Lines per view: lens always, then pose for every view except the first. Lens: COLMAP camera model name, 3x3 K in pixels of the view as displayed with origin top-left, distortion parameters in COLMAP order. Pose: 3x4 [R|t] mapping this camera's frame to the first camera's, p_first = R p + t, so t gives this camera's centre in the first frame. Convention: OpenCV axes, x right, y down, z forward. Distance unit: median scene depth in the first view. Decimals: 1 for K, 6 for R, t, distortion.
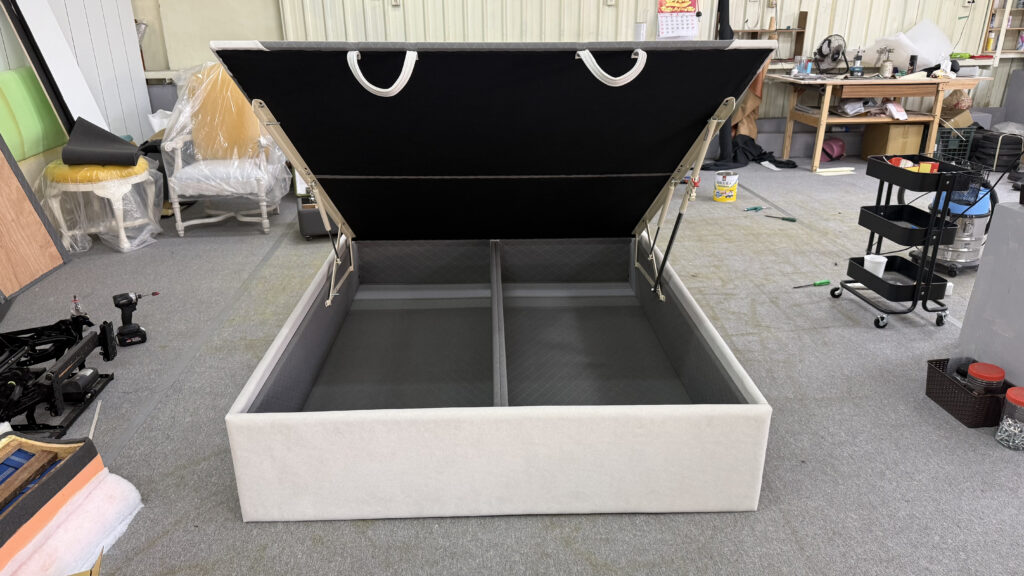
lens RADIAL K [[697.4, 0, 511.4], [0, 697.4, 298.8], [0, 0, 1]] dist [-0.018046, -0.004195]
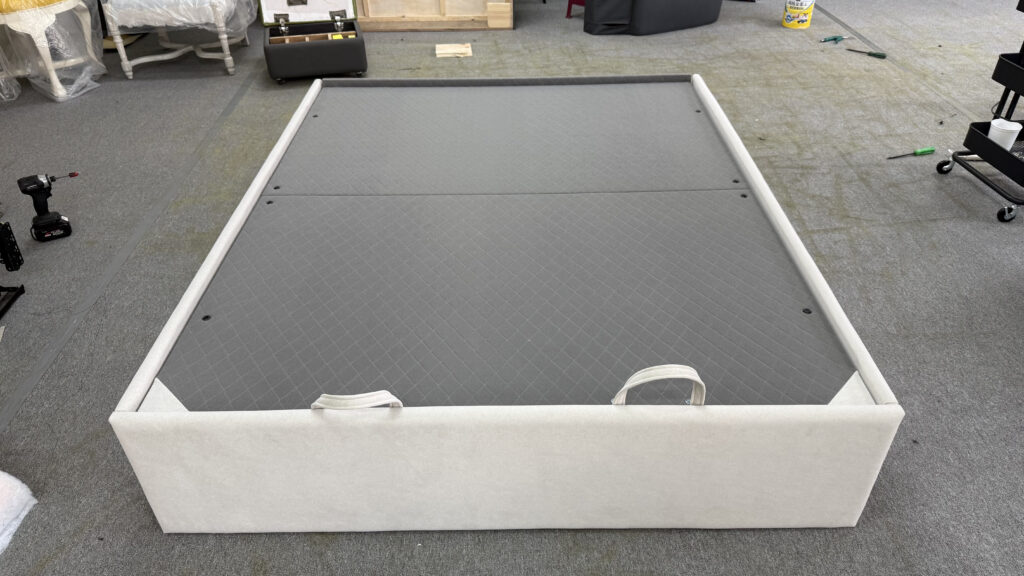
lens RADIAL K [[697.4, 0, 515.1], [0, 697.4, 285.3], [0, 0, 1]] dist [-0.018046, -0.004195]
pose [[0.999572, 0.011246, -0.026994, 0.006447], [-0.004261, 0.969256, 0.246018, -0.071357], [0.028931, -0.245798, 0.968889, 0.203752]]
